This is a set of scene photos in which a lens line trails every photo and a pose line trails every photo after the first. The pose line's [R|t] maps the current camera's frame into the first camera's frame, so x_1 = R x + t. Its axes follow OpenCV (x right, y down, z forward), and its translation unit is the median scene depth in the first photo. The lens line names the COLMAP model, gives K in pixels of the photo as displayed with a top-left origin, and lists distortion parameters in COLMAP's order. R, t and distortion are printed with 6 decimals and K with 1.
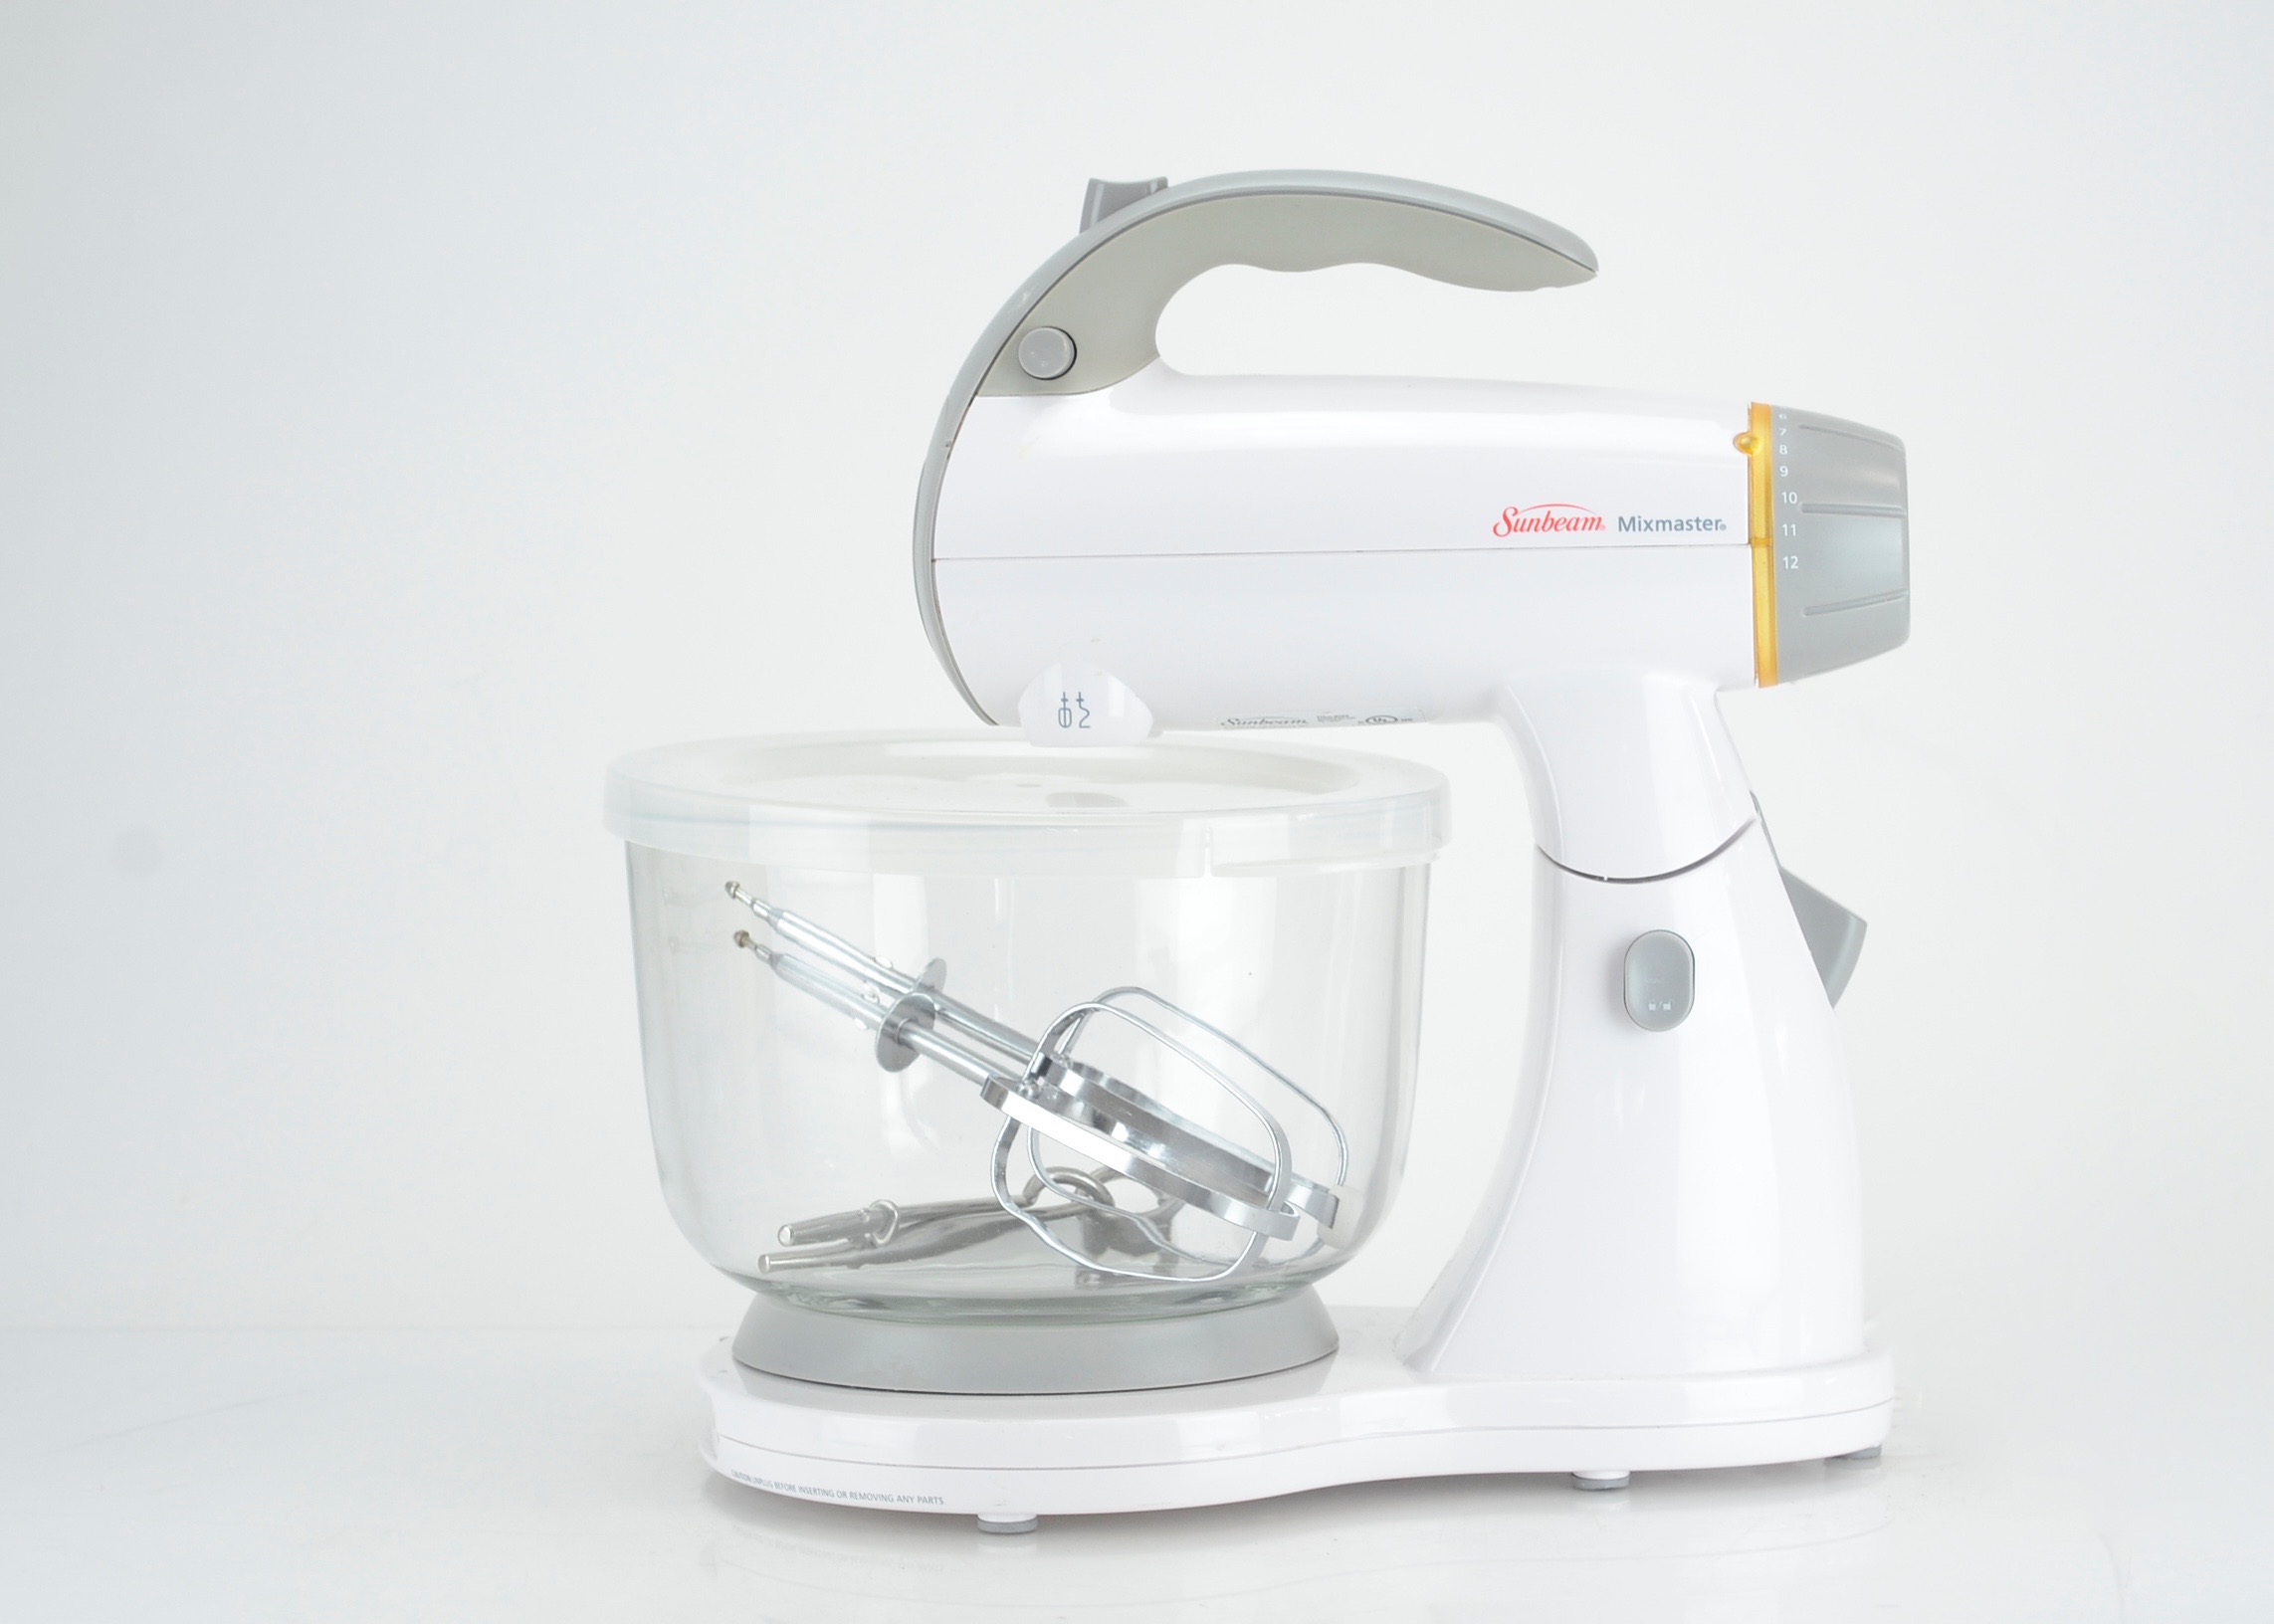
lens RADIAL K [[5162.6, 0, 1137.0], [0, 5162.6, 812.0], [0, 0, 1]] dist [0.079085, 0.127138]
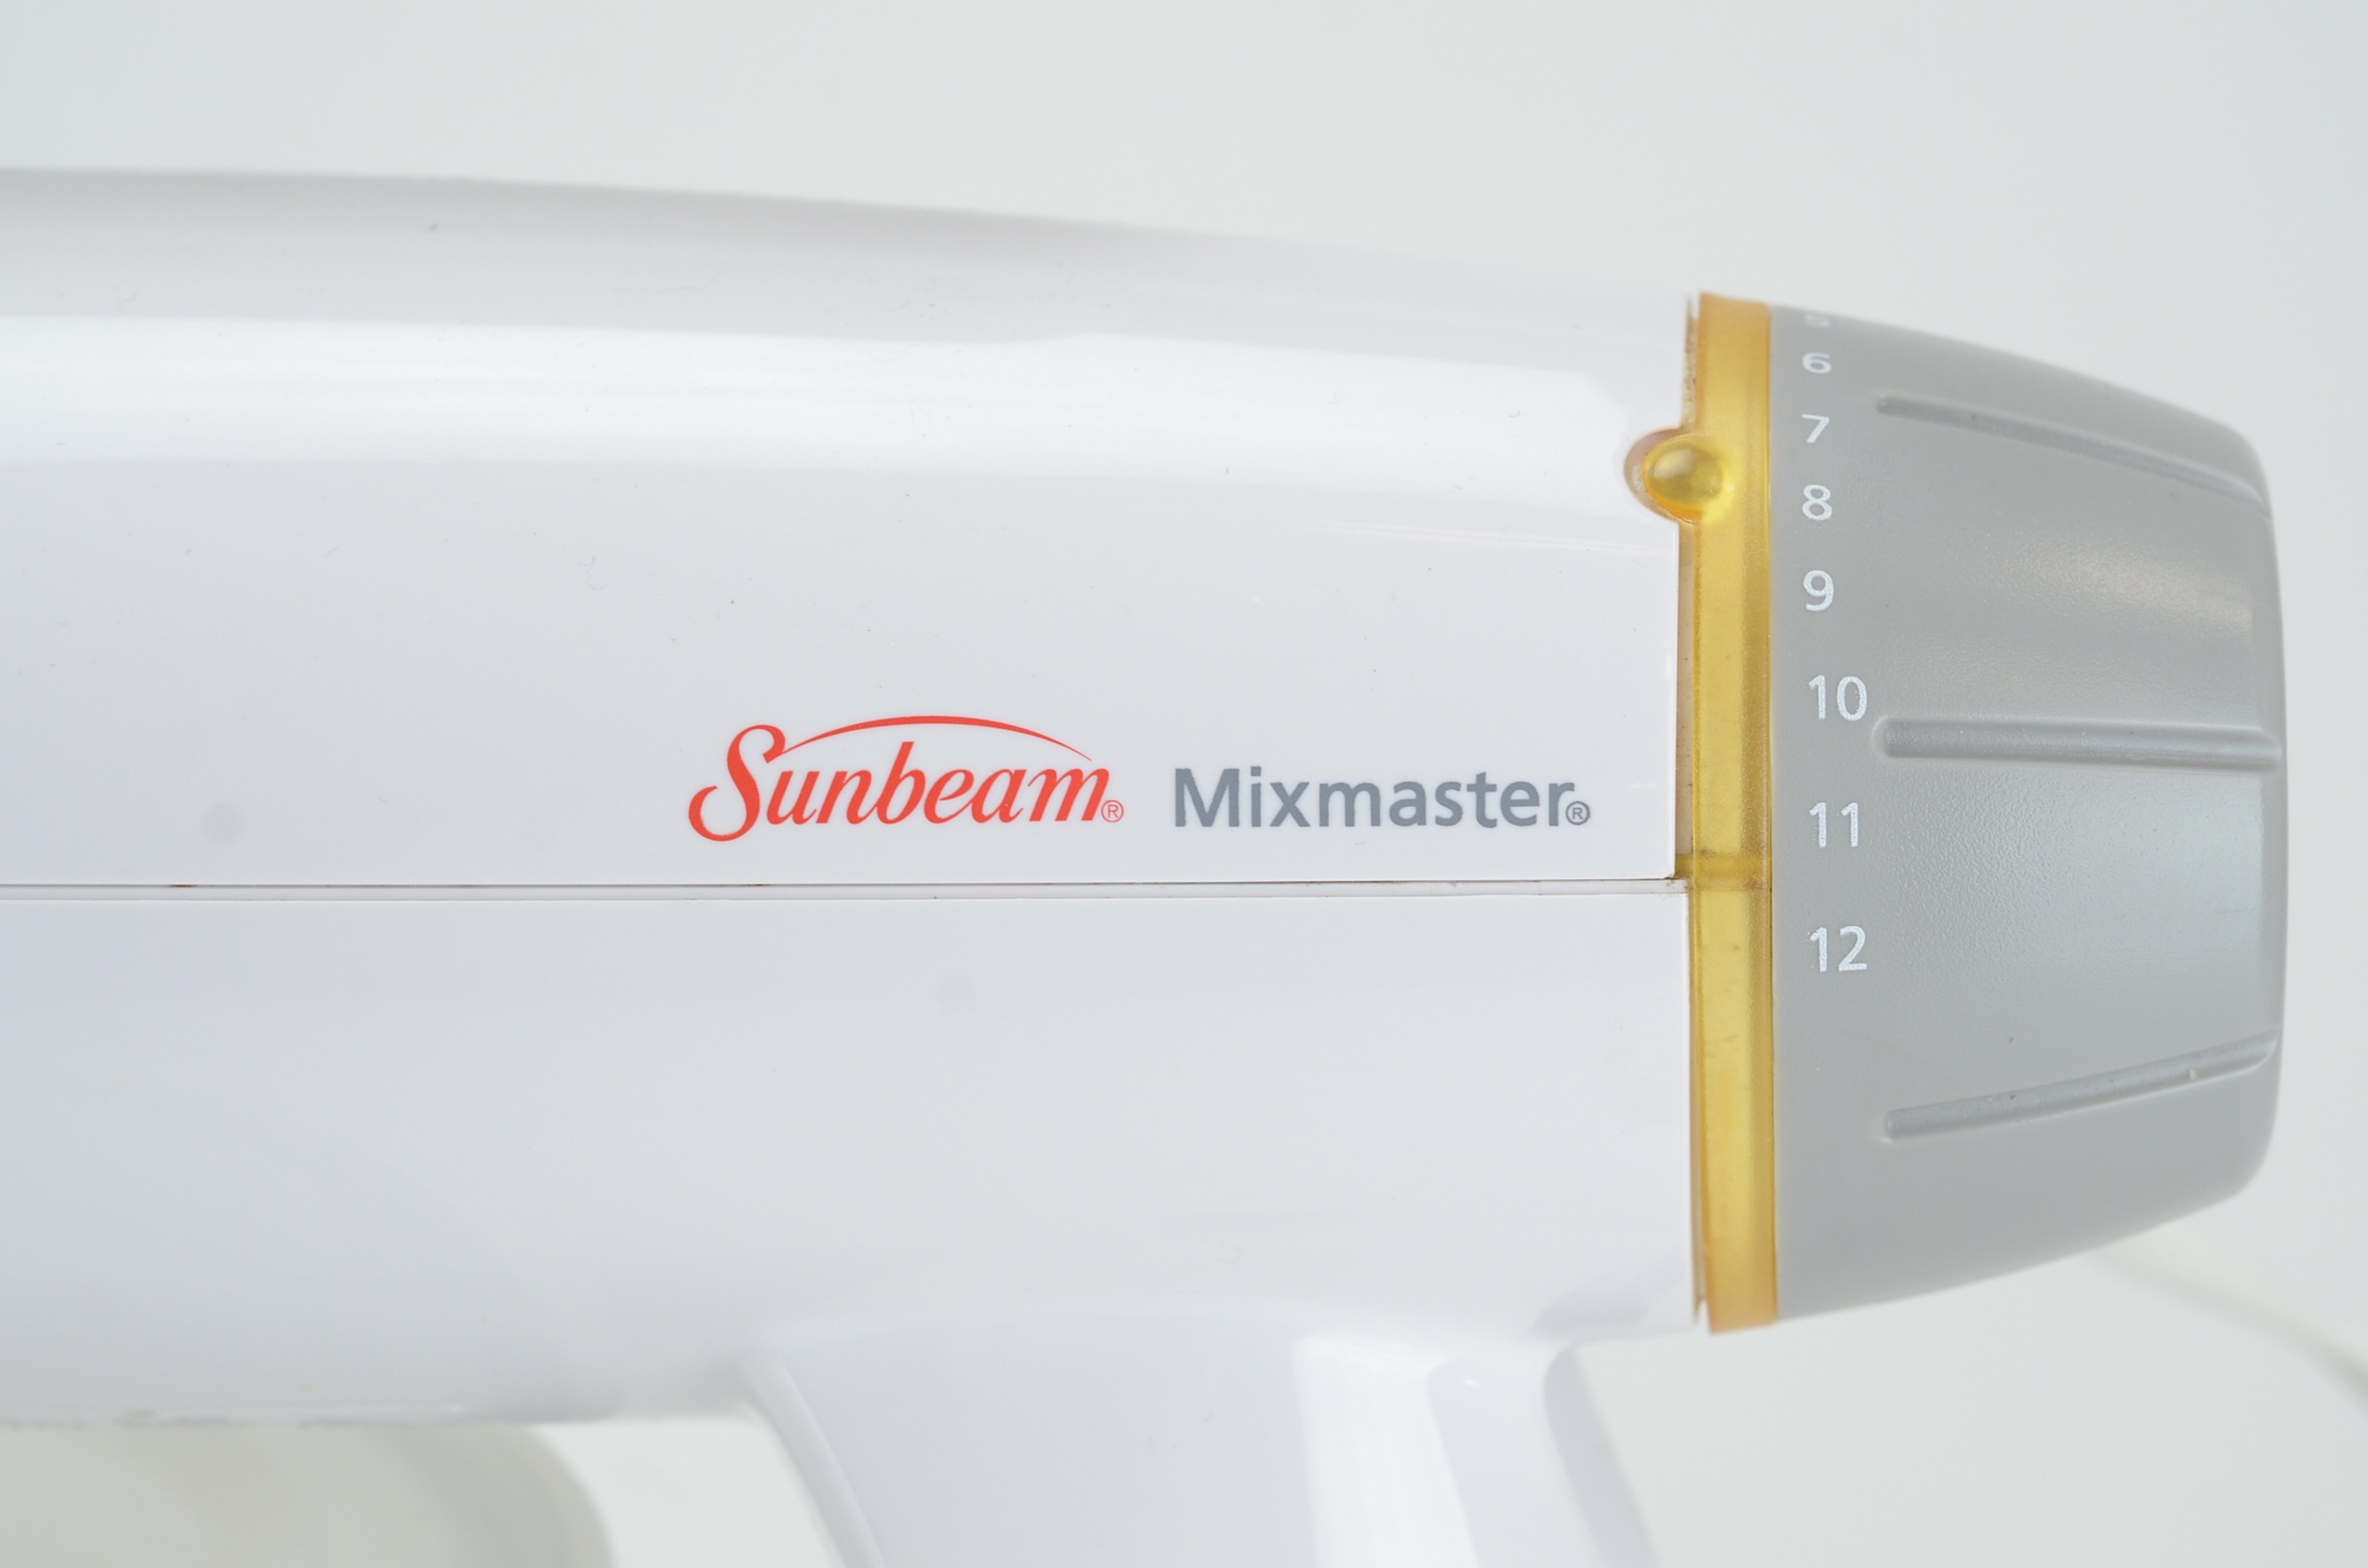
lens RADIAL K [[5004.8, 0, 1184.0], [0, 5004.8, 784.0], [0, 0, 1]] dist [-0.005300, -0.439567]
pose [[0.999933, 0.007357, 0.008901, 0.091366], [-0.008137, 0.995809, 0.091090, -0.078996], [-0.008194, -0.091157, 0.995803, 0.751454]]
